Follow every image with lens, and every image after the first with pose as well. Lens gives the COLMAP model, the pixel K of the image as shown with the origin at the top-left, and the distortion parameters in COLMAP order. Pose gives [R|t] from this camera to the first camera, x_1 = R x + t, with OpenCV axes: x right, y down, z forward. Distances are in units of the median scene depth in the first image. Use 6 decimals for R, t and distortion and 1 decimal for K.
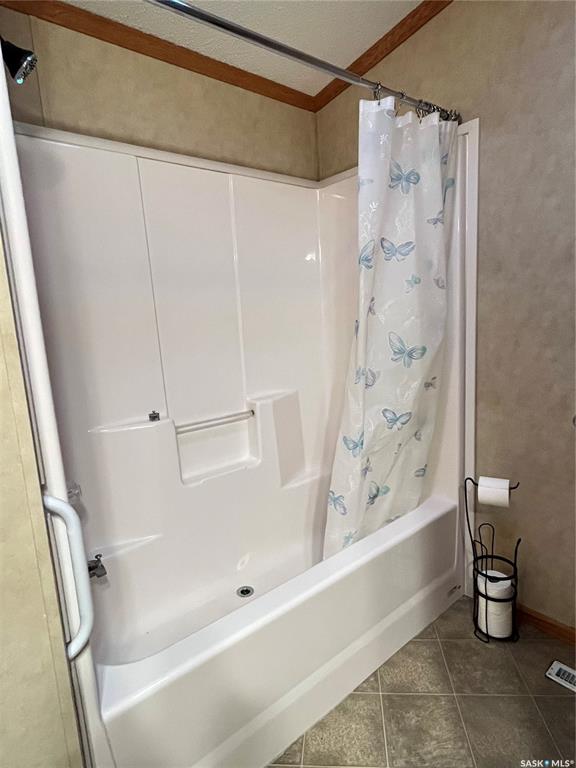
lens RADIAL K [[430.3, 0, 288.0], [0, 430.3, 384.0], [0, 0, 1]] dist [-0.001468, -0.000140]
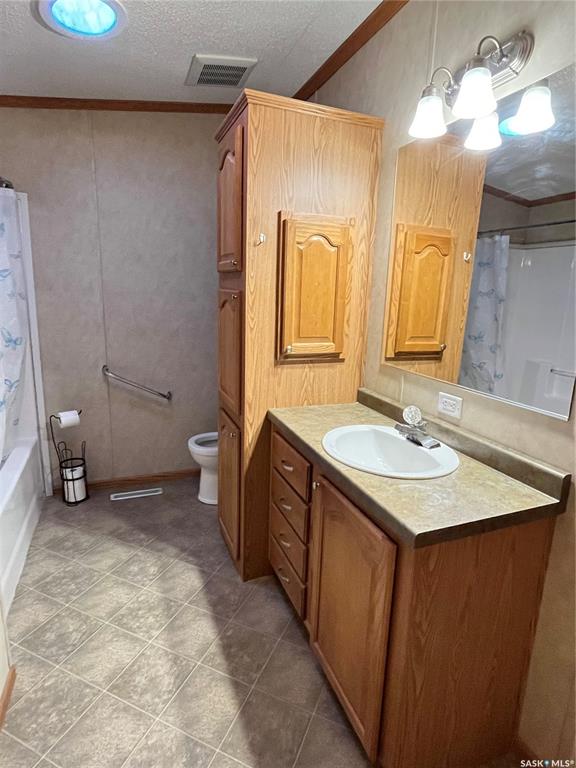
lens RADIAL K [[430.3, 0, 288.0], [0, 430.3, 384.0], [0, 0, 1]] dist [-0.001468, -0.000140]
pose [[0.317834, -0.130856, 0.939073, -0.858096], [0.090736, 0.990083, 0.107254, 0.003327], [-0.943795, 0.051119, 0.326555, -0.413161]]
